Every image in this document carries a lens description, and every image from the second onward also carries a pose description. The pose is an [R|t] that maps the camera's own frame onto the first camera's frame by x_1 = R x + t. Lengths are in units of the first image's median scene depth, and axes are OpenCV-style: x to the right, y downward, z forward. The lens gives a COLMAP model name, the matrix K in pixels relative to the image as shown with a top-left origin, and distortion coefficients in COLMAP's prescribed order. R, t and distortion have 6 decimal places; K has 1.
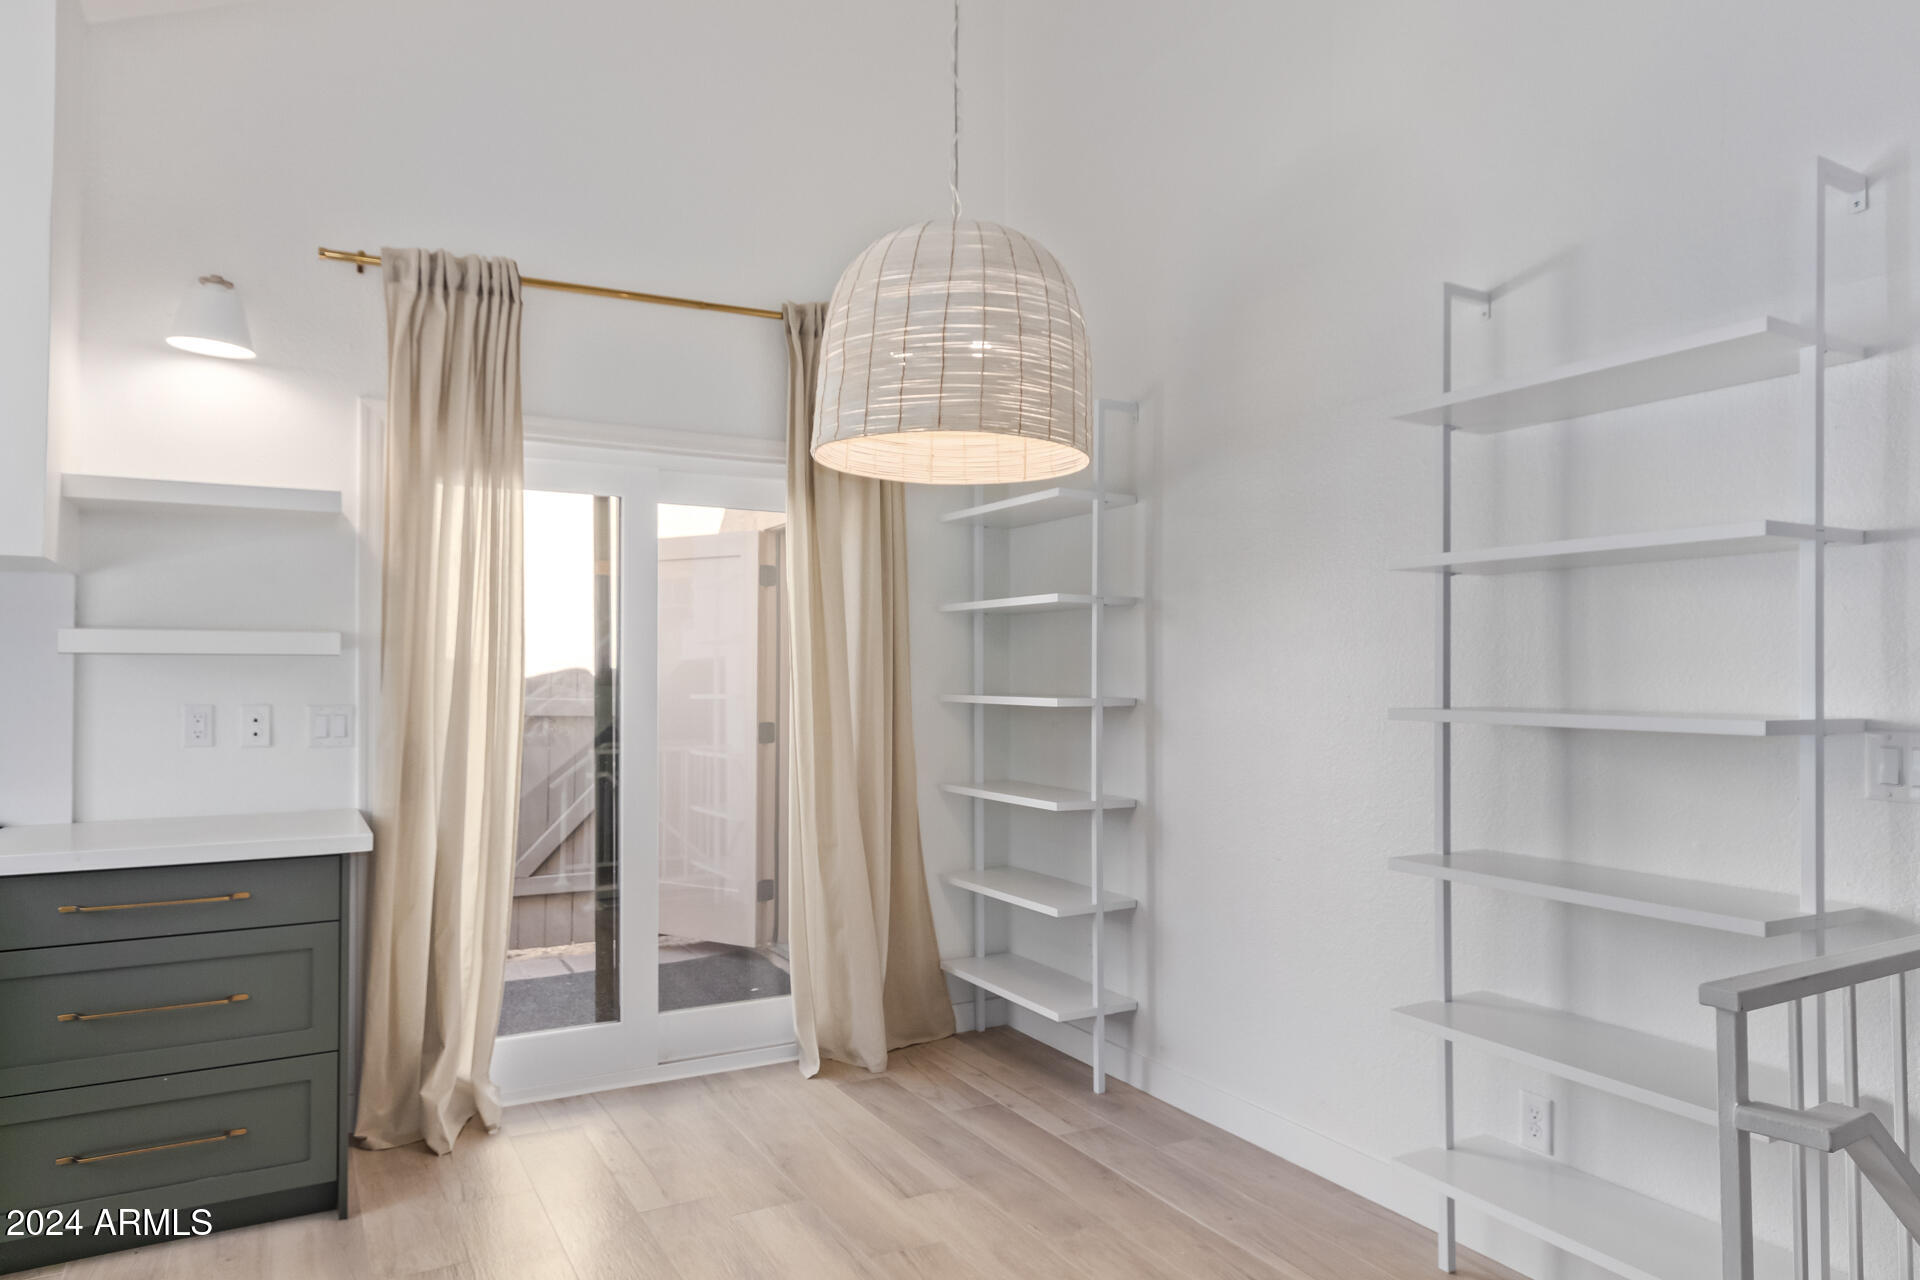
lens RADIAL K [[1188.1, 0, 949.7], [0, 1188.1, 650.3], [0, 0, 1]] dist [0.019389, 0.002200]
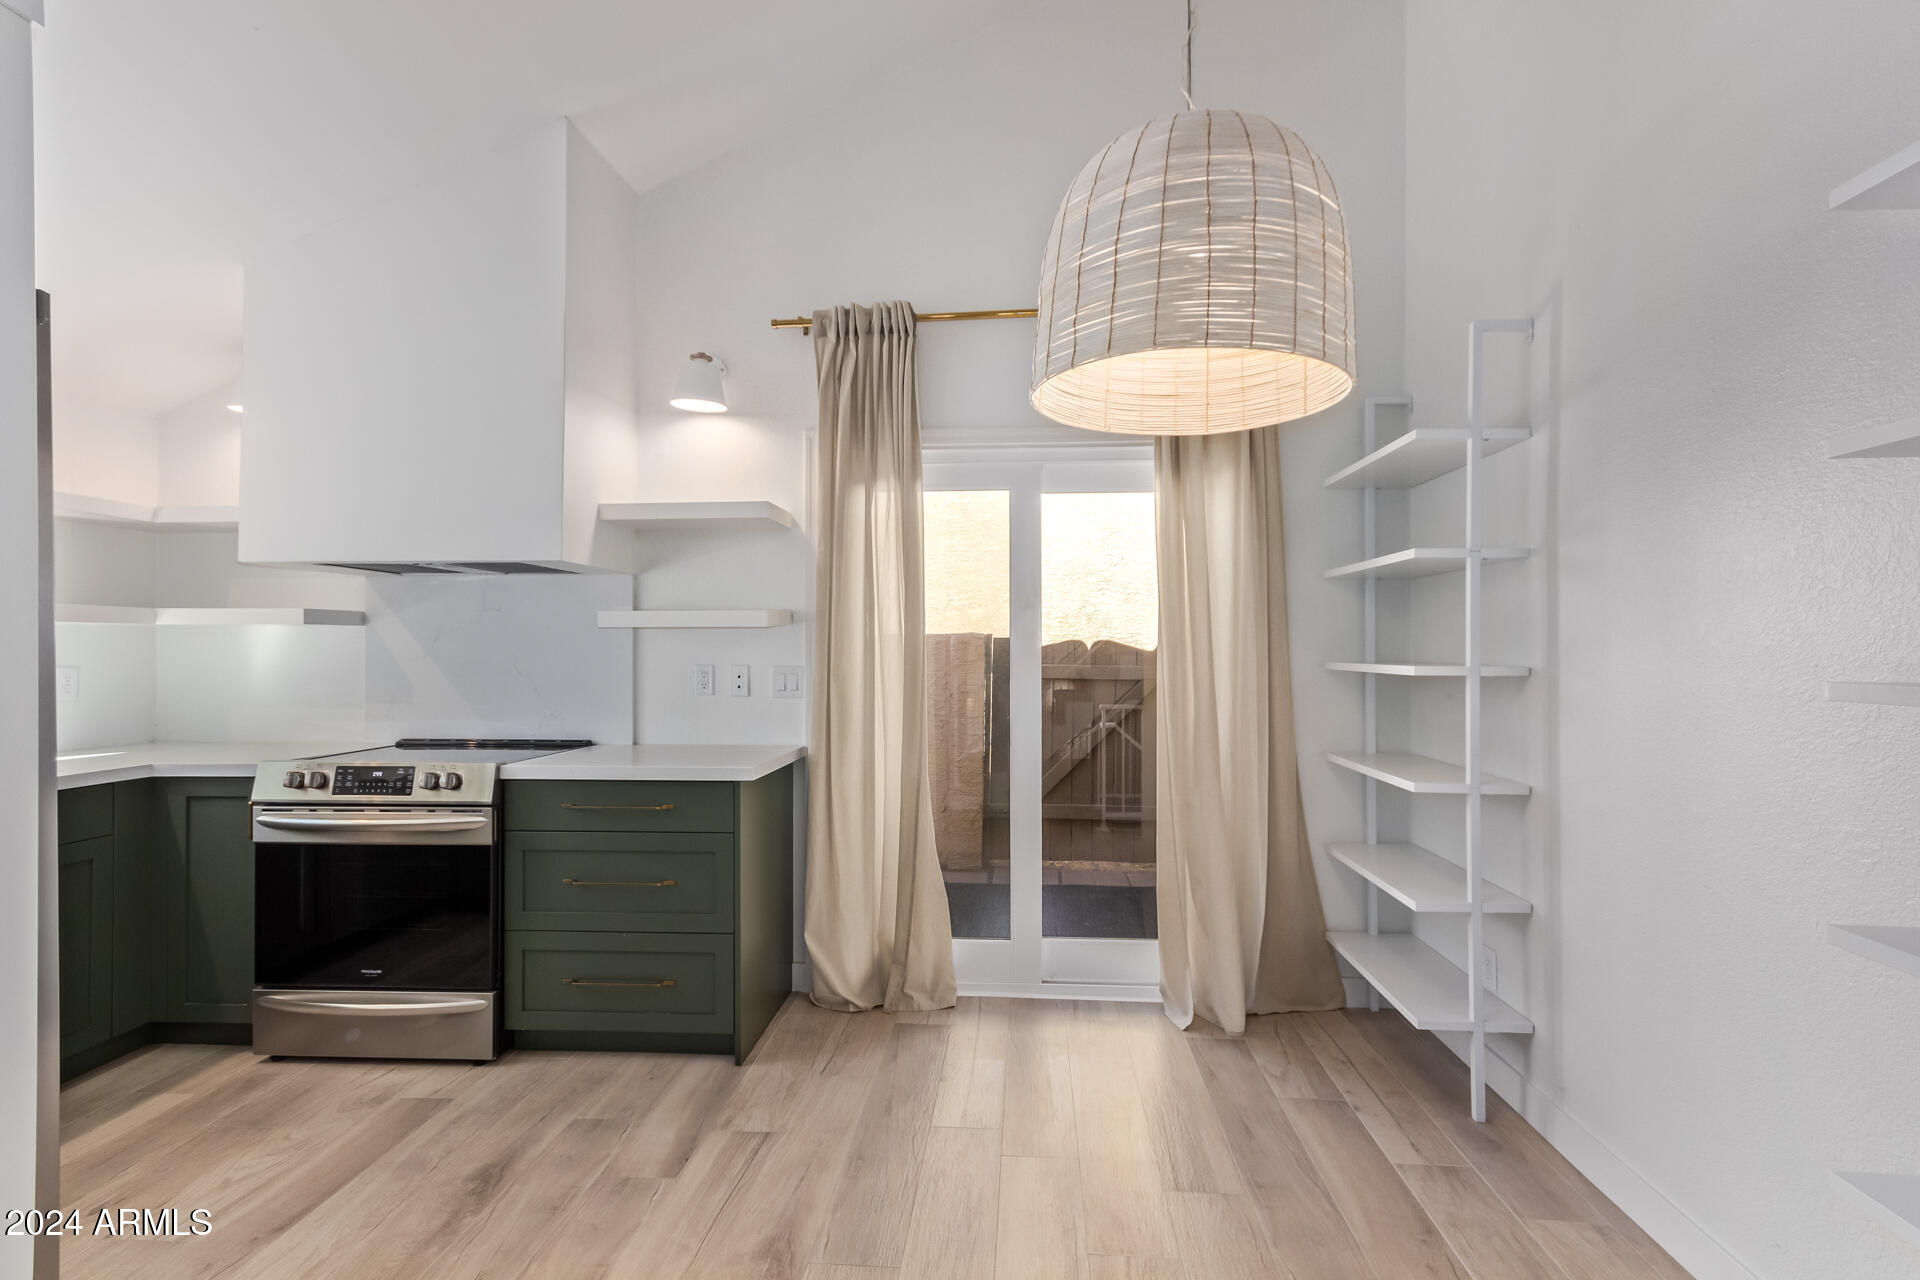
lens RADIAL K [[894.3, 0, 964.9], [0, 894.3, 641.2], [0, 0, 1]] dist [0.015318, 0.000244]
pose [[0.842227, -0.006880, -0.539080, 0.180230], [0.012917, 0.999889, 0.007420, 0.013382], [0.538969, -0.013213, 0.842222, 0.267763]]
